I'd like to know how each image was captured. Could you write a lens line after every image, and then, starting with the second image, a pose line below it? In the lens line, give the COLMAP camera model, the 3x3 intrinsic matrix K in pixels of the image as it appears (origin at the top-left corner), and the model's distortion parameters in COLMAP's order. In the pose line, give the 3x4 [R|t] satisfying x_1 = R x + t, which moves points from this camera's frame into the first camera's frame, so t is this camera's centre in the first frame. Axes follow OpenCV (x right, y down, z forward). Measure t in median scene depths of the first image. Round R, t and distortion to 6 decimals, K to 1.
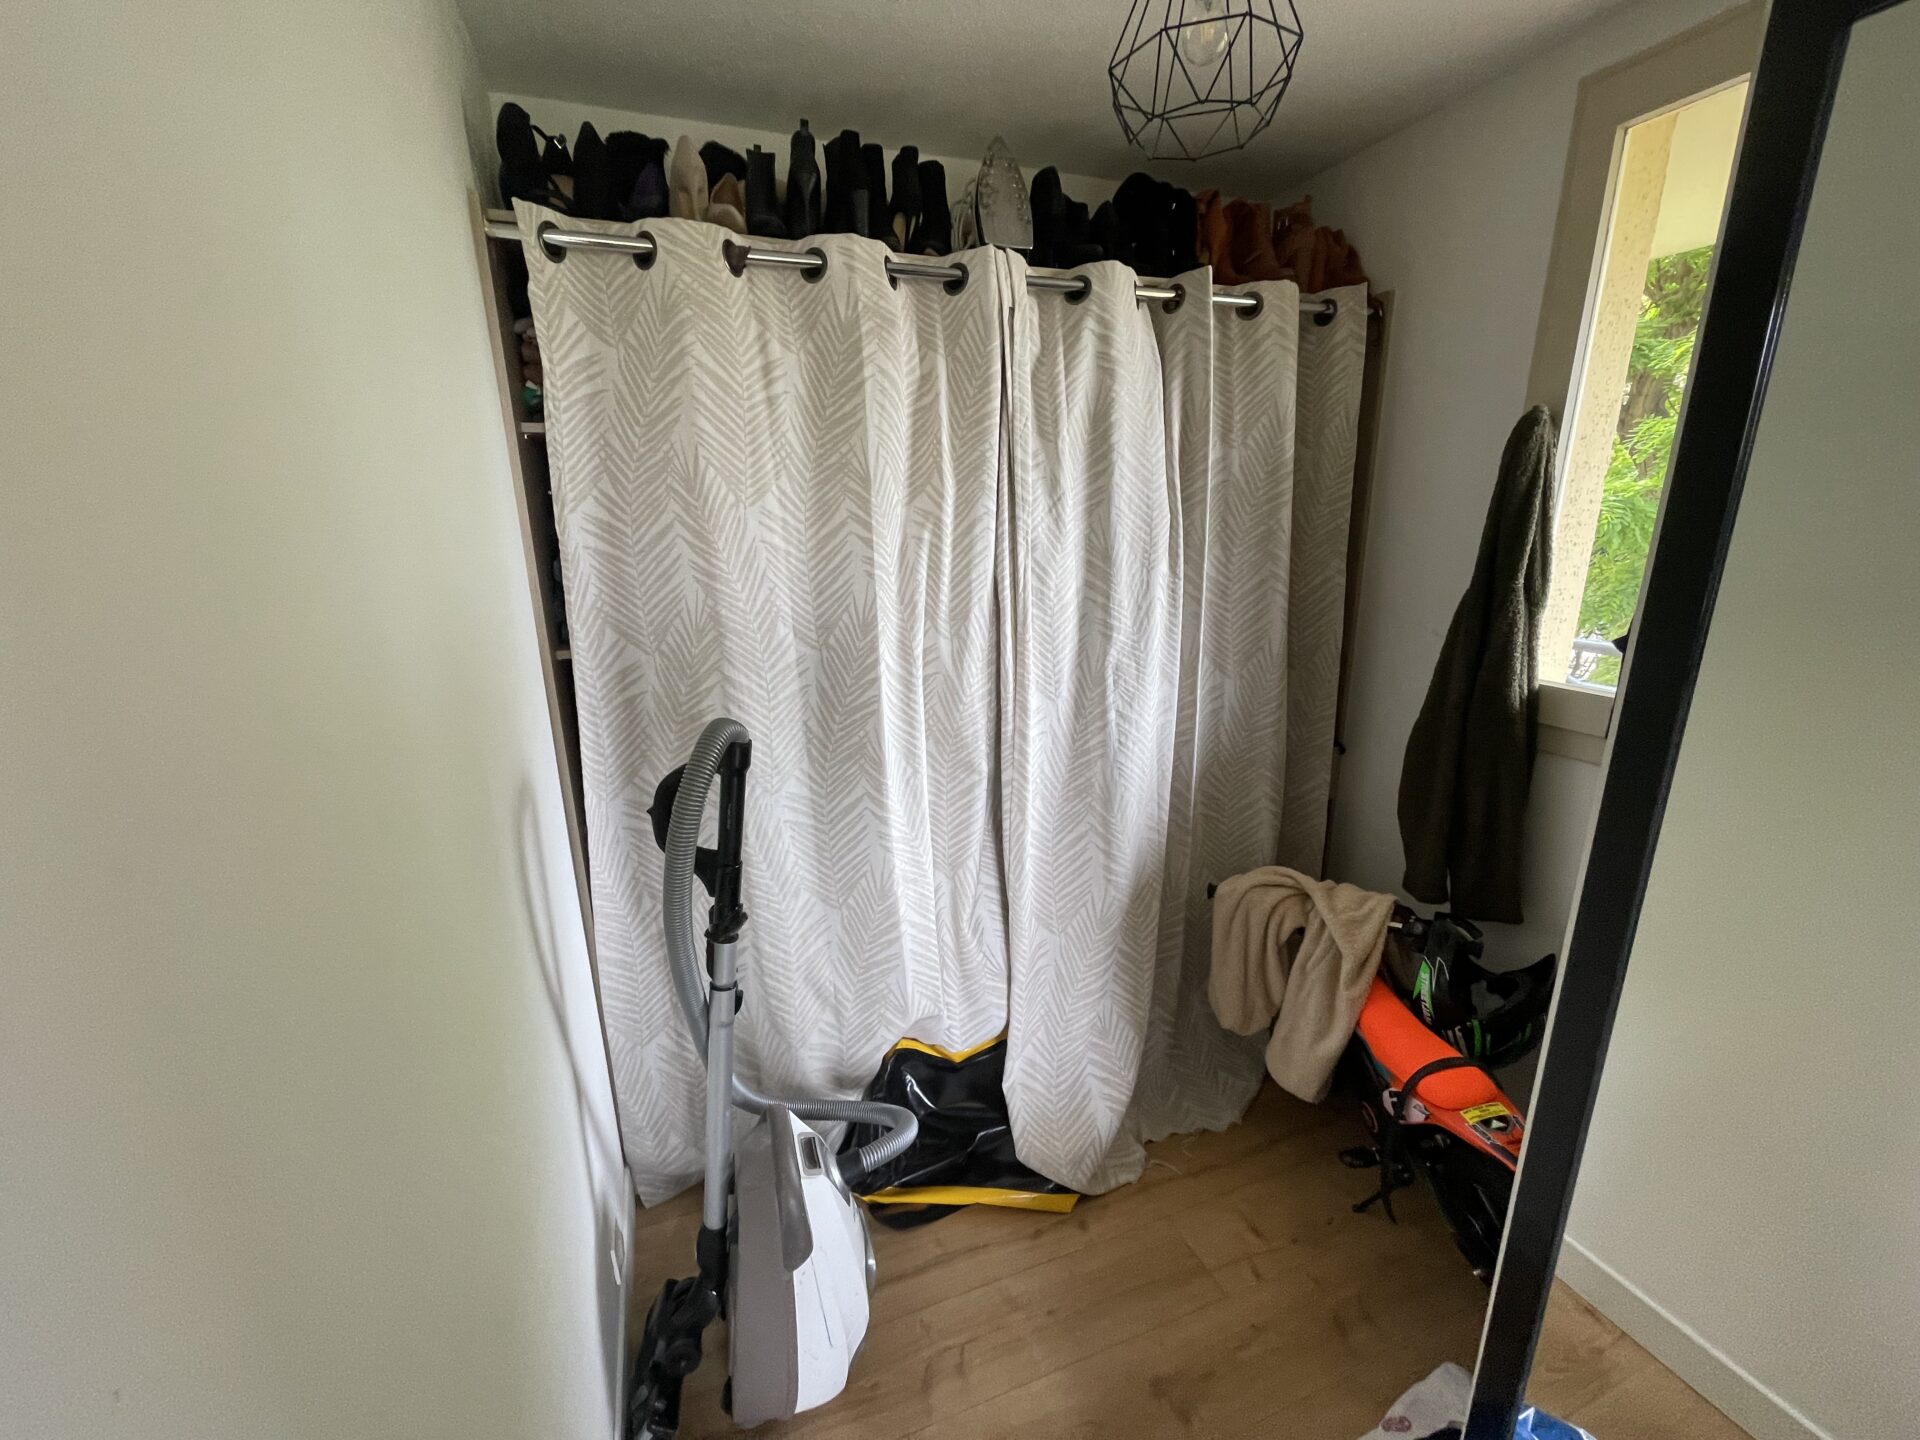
lens RADIAL K [[769.7, 0, 961.6], [0, 769.7, 729.8], [0, 0, 1]] dist [-0.001149, -0.000273]
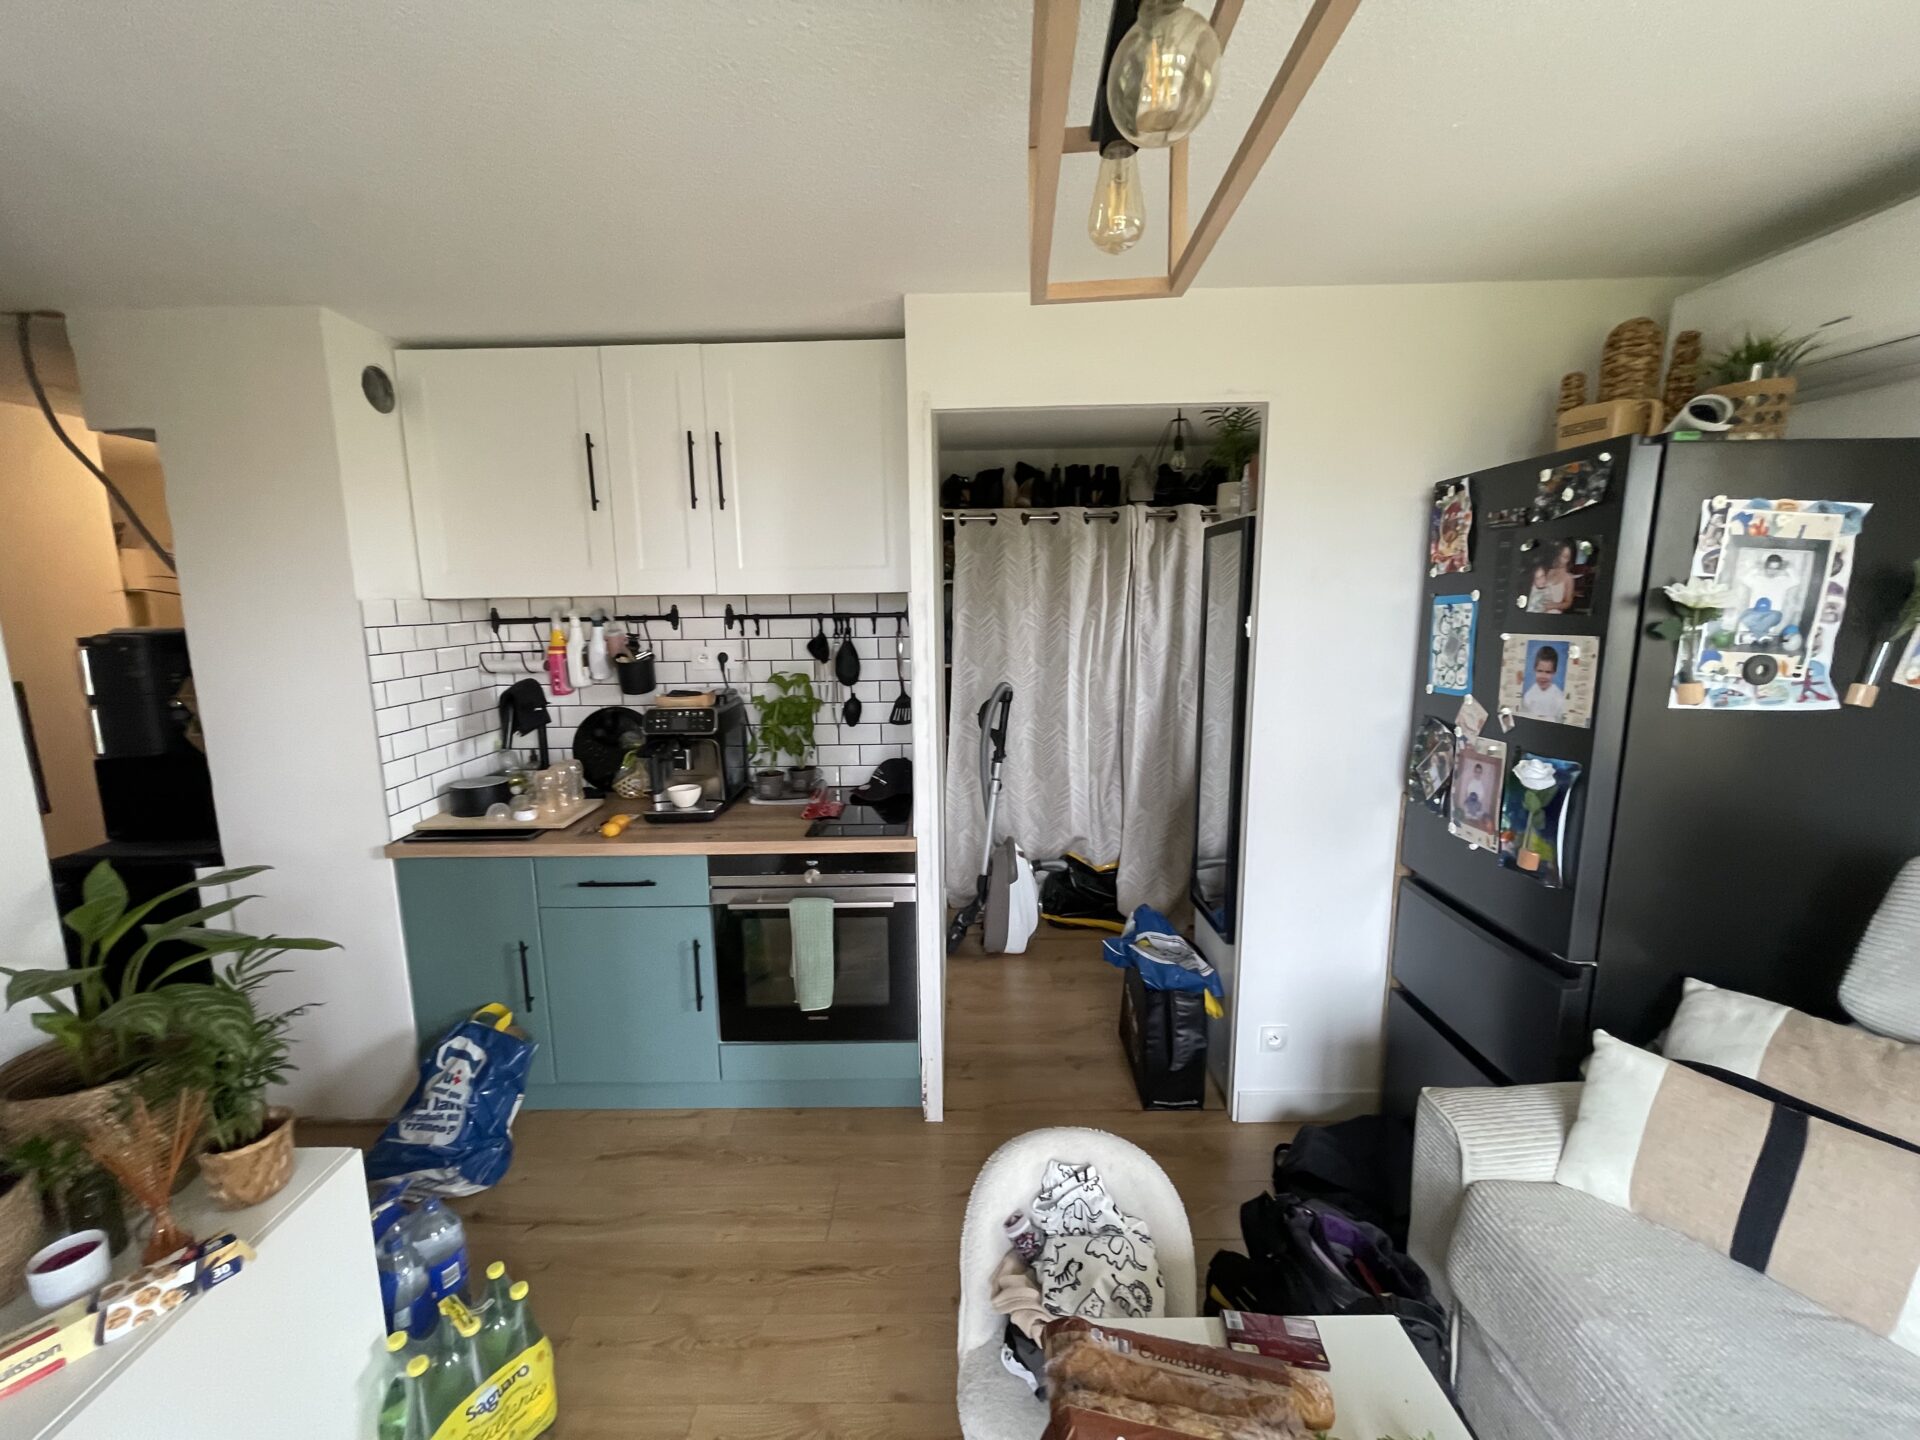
lens RADIAL K [[769.7, 0, 947.1], [0, 769.7, 719.8], [0, 0, 1]] dist [-0.001149, -0.000273]
pose [[0.931004, 0.057359, -0.360475, 0.405821], [-0.100631, 0.989637, -0.102432, 0.333292], [0.350864, 0.131639, 0.927128, -1.314166]]
